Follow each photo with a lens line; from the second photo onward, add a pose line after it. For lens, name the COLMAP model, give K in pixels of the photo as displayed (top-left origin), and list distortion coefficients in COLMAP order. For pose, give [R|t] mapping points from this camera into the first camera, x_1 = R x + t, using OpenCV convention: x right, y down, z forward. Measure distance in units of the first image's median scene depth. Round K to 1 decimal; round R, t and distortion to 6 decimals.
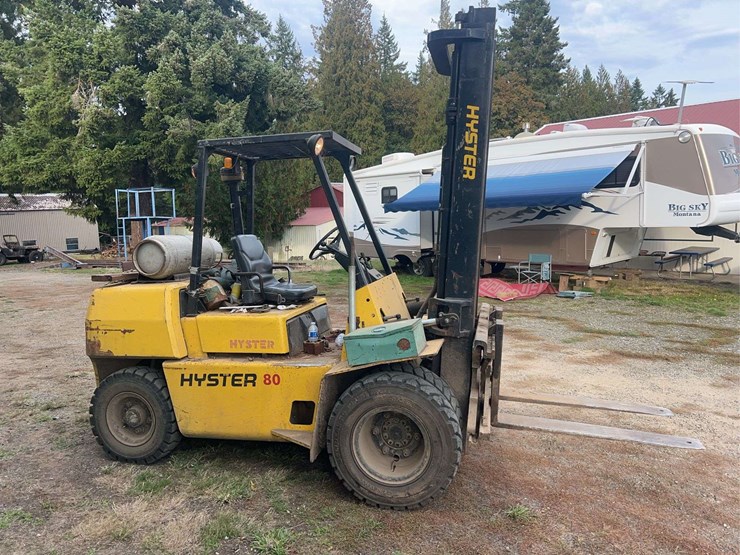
lens RADIAL K [[559.7, 0, 366.4], [0, 559.7, 286.3], [0, 0, 1]] dist [0.009679, 0.000023]
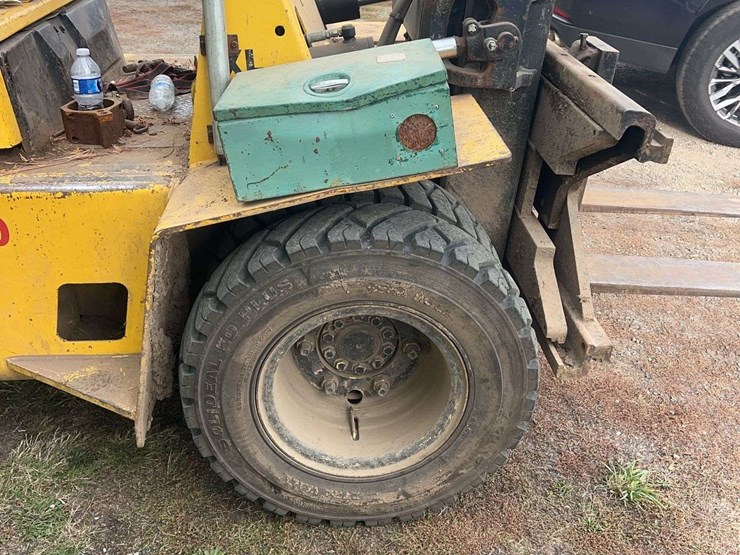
lens RADIAL K [[728.9, 0, 370.0], [0, 728.9, 277.5], [0, 0, 1]] dist [0.150633, -0.324572]
pose [[0.955281, -0.105588, 0.276205, -0.074212], [-0.010531, 0.921334, 0.388629, 0.015897], [-0.295512, -0.374158, 0.879021, 0.547491]]
